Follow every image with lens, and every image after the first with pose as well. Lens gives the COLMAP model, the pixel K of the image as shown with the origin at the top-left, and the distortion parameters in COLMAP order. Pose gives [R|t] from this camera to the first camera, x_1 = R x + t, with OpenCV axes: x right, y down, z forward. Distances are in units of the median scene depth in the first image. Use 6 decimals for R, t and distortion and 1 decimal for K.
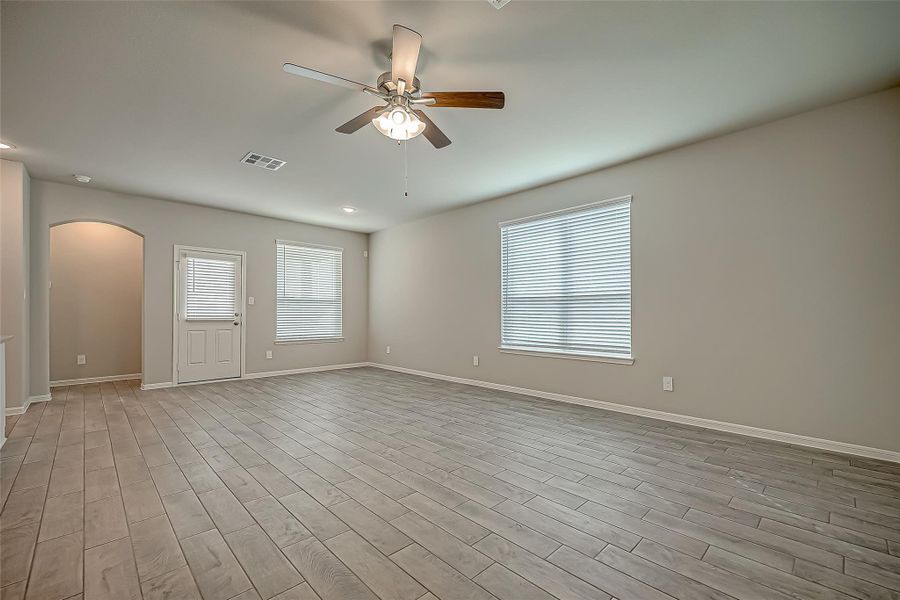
lens RADIAL K [[373.8, 0, 458.5], [0, 373.8, 312.1], [0, 0, 1]] dist [0.001310, -0.000134]
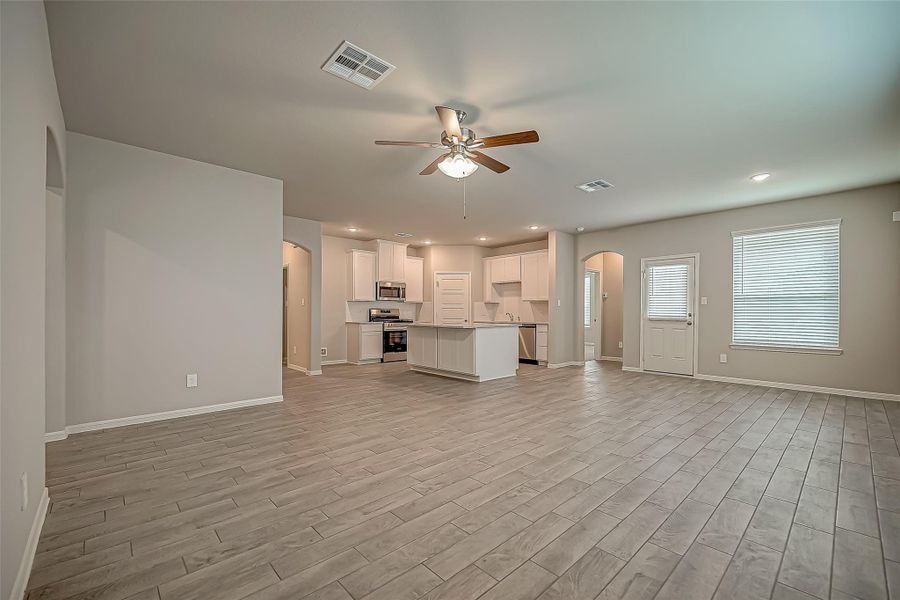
lens RADIAL K [[373.8, 0, 483.8], [0, 373.8, 311.7], [0, 0, 1]] dist [0.001310, -0.000134]
pose [[0.030169, -0.003065, -0.999540, 0.470059], [0.001313, 0.999995, -0.003027, 0.000284], [0.999544, -0.001221, 0.030173, 0.435949]]
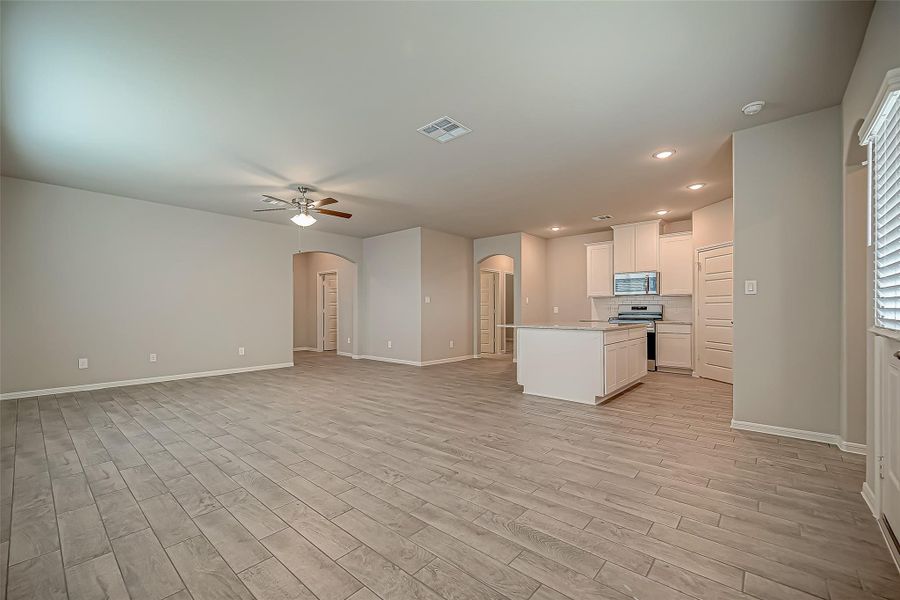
lens RADIAL K [[373.8, 0, 439.0], [0, 373.8, 312.2], [0, 0, 1]] dist [0.001310, -0.000134]
pose [[-0.996825, 0.003526, -0.079551, -0.312717], [0.003302, 0.999990, 0.002944, 0.002111], [0.079560, 0.002671, -0.996826, 1.310539]]
